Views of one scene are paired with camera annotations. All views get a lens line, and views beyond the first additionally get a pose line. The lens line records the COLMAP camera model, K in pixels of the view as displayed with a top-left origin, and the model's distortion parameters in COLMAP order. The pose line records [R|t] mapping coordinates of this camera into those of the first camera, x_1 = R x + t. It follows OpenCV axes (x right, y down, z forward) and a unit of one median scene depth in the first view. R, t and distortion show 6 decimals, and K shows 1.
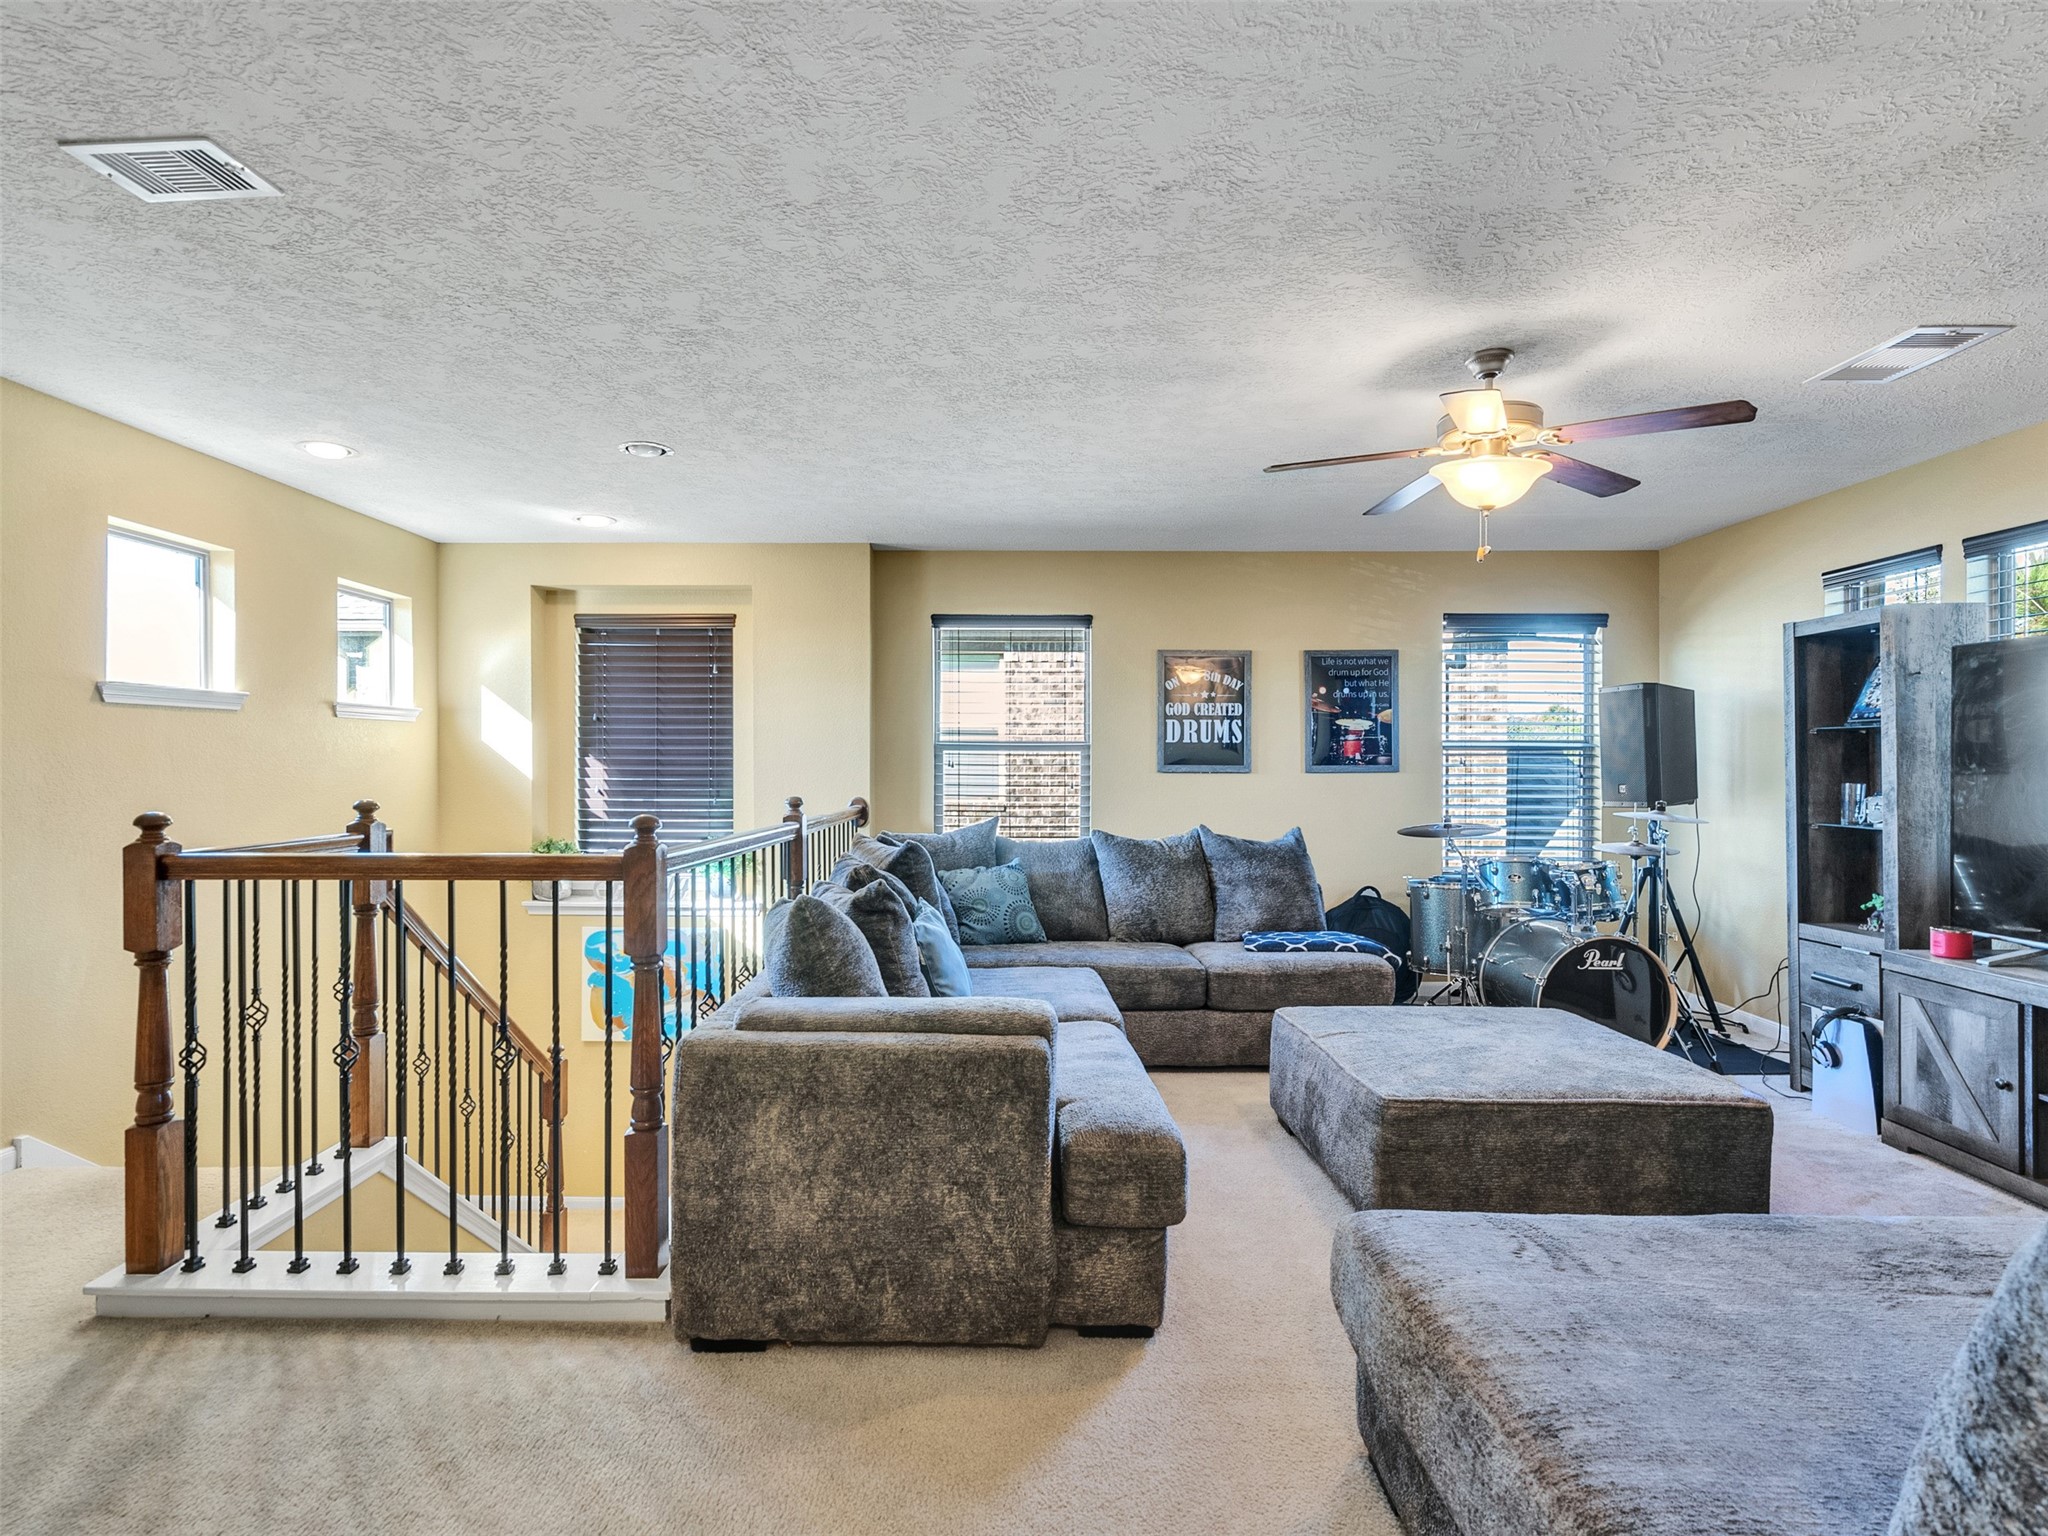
lens RADIAL K [[1044.5, 0, 1008.4], [0, 1044.5, 766.9], [0, 0, 1]] dist [-0.007110, 0.005940]
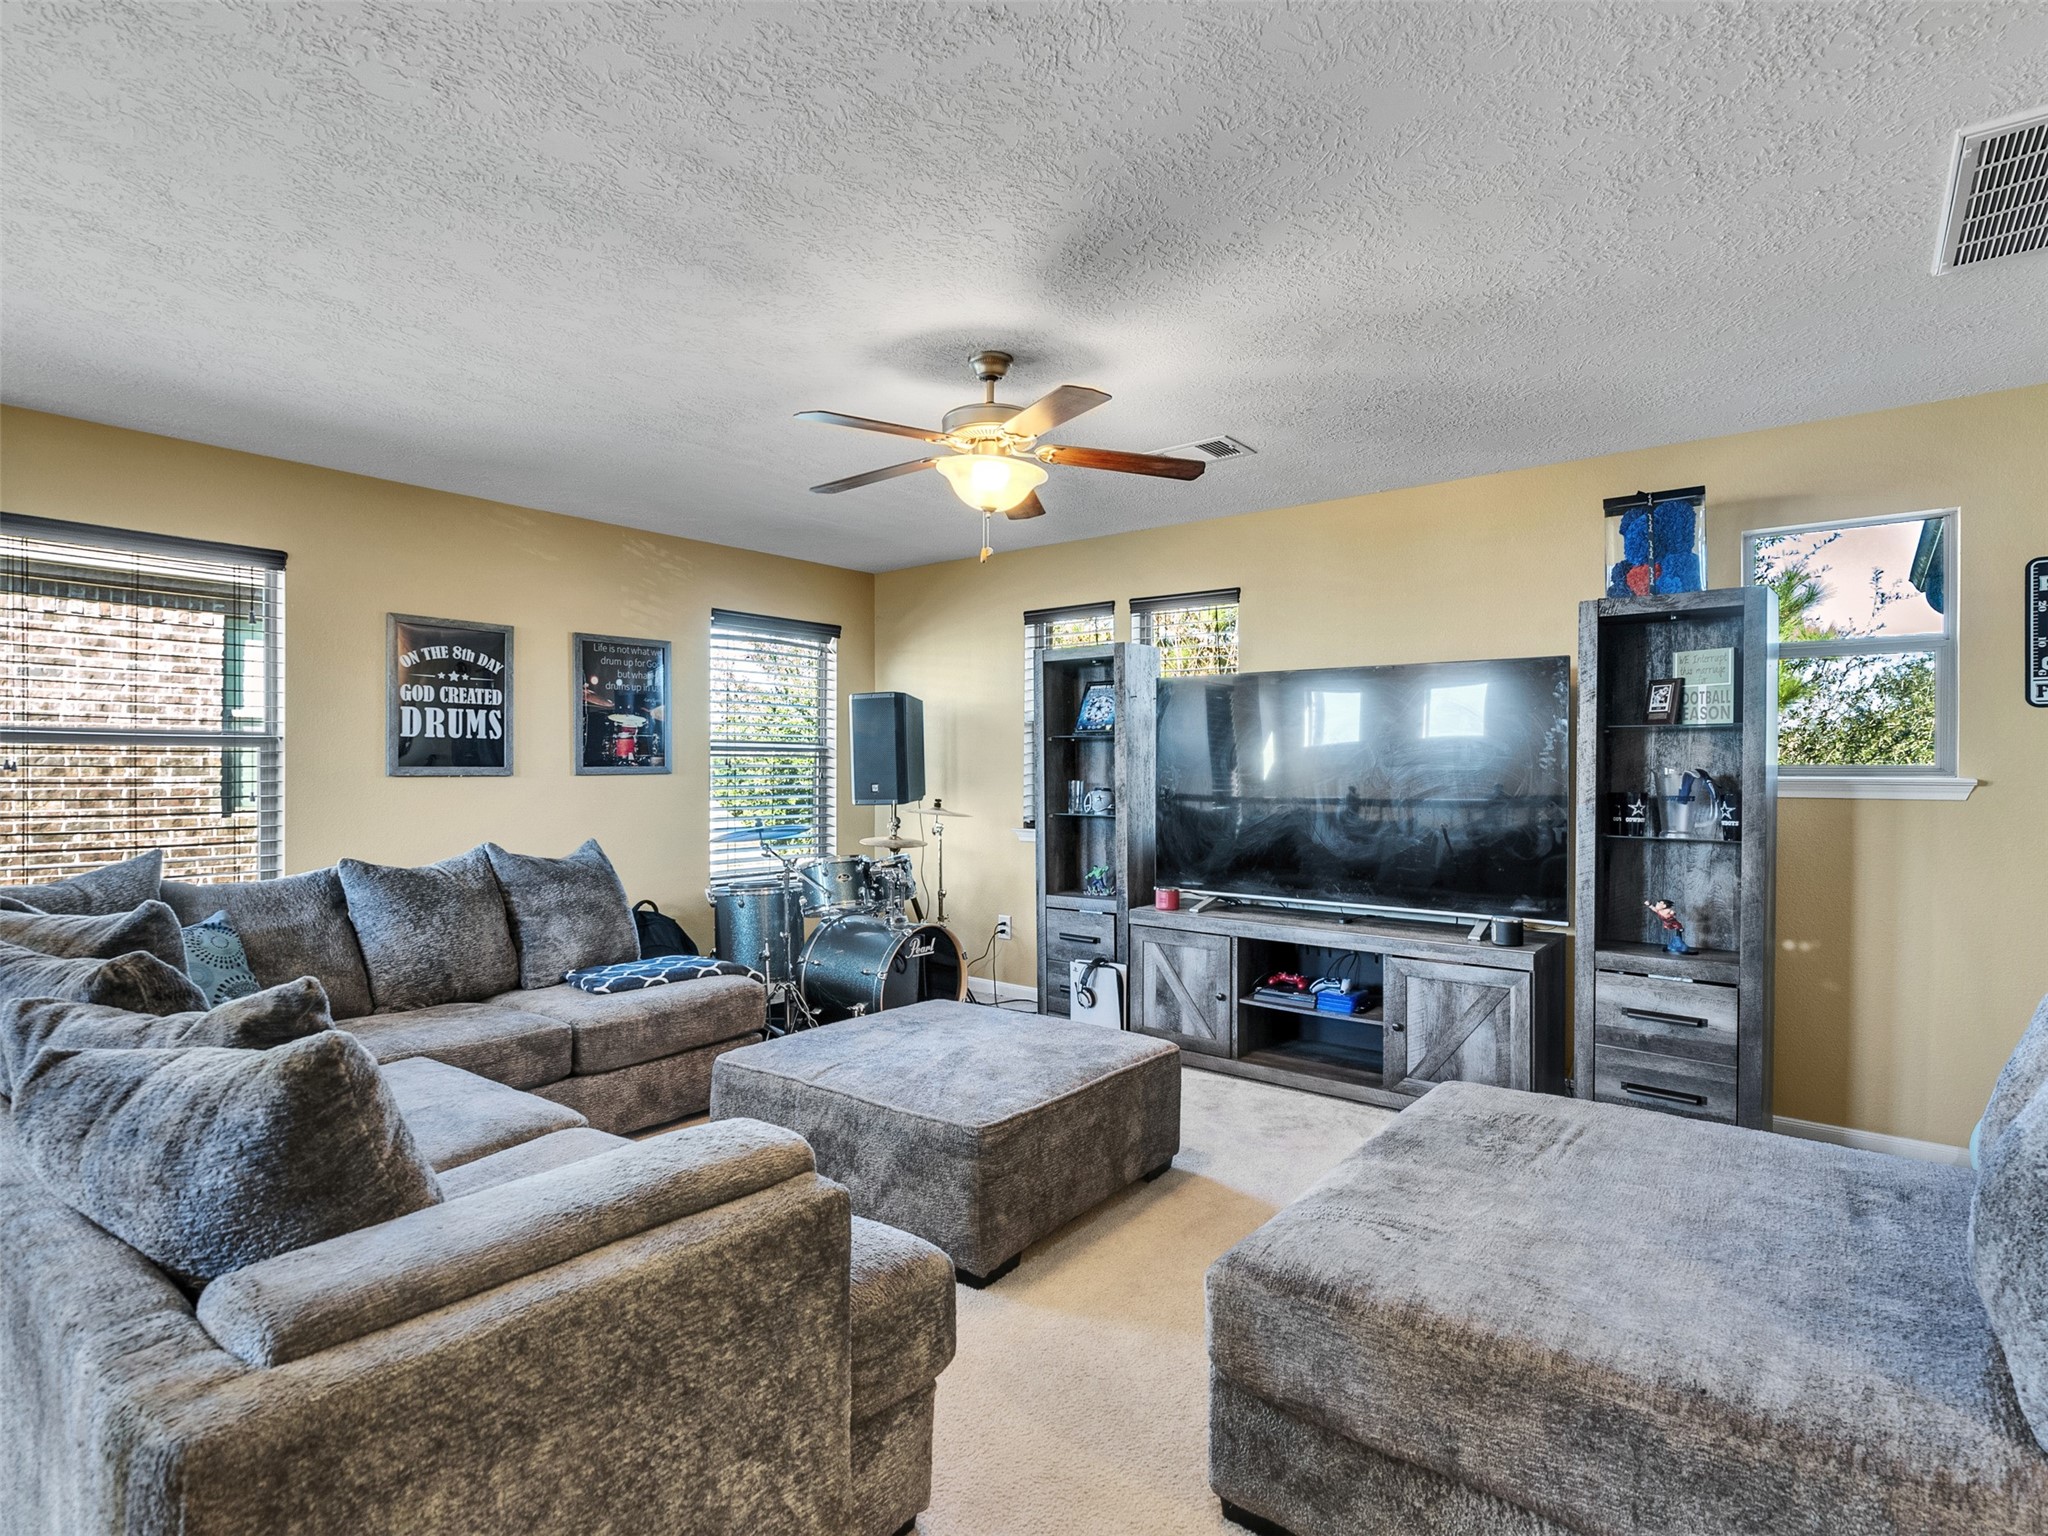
lens RADIAL K [[1044.5, 0, 1001.7], [0, 1044.5, 766.3], [0, 0, 1]] dist [-0.007110, 0.005940]
pose [[0.624440, -0.000871, 0.781072, -0.224135], [0.001558, 0.999999, -0.000131, -0.001563], [-0.781071, 0.001299, 0.624441, 0.259735]]
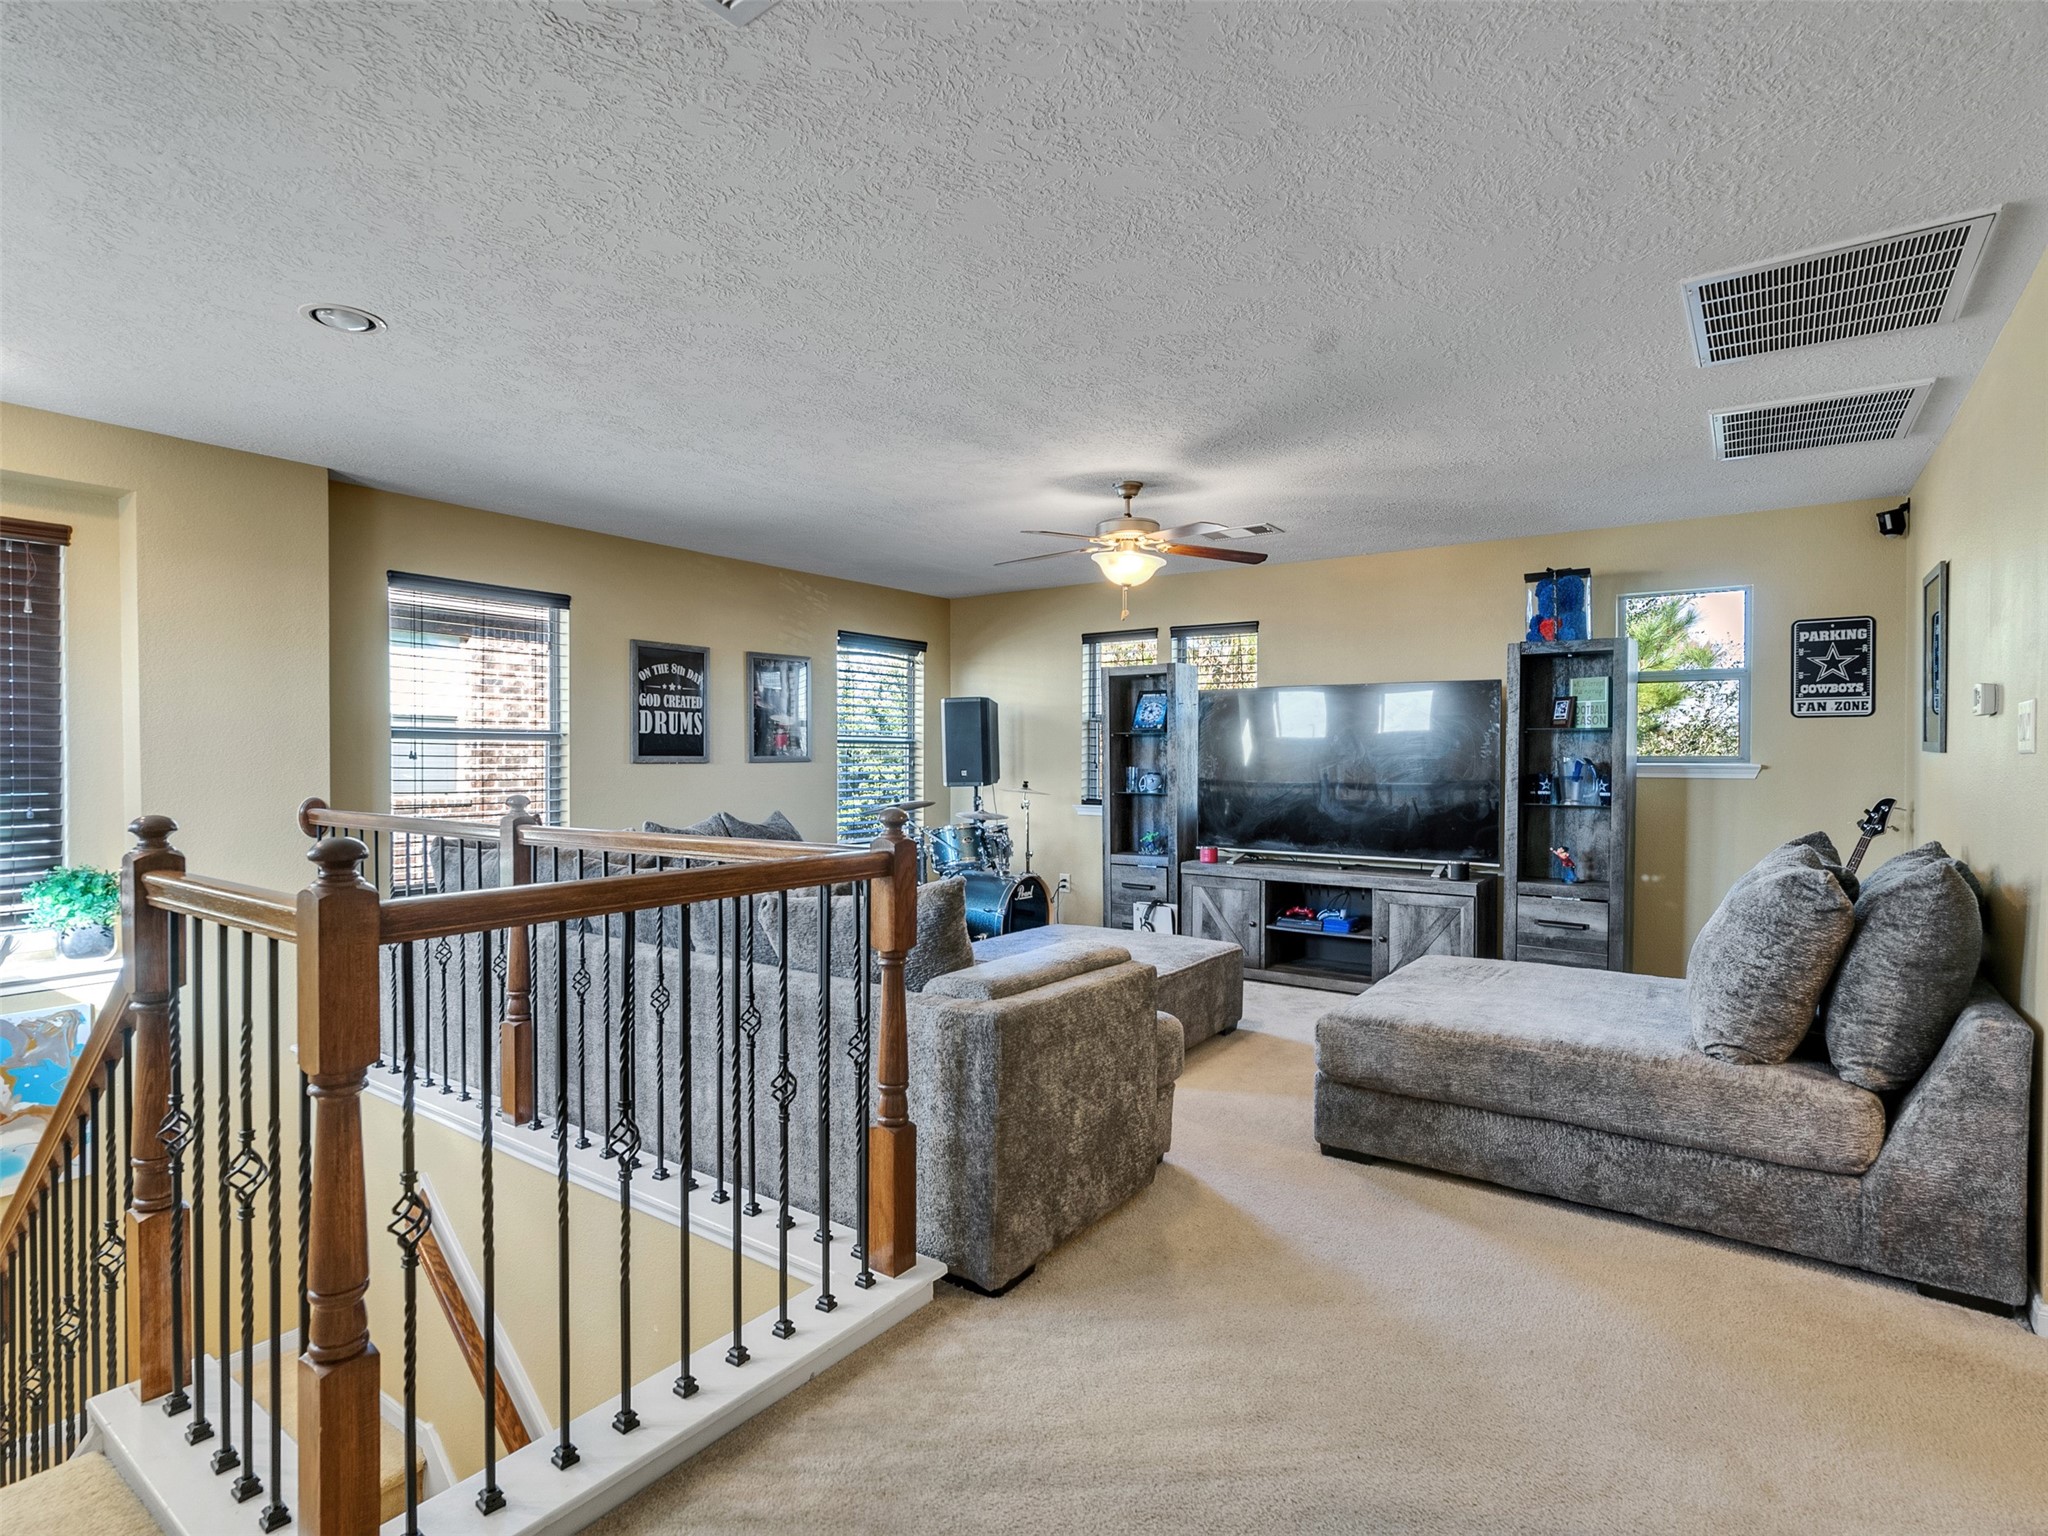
lens RADIAL K [[1044.5, 0, 1002.4], [0, 1044.5, 765.8], [0, 0, 1]] dist [-0.007110, 0.005940]
pose [[0.579945, -0.008263, 0.814613, -0.618816], [0.000895, 0.999954, 0.009505, -0.002028], [-0.814655, -0.004784, 0.579926, 0.193640]]
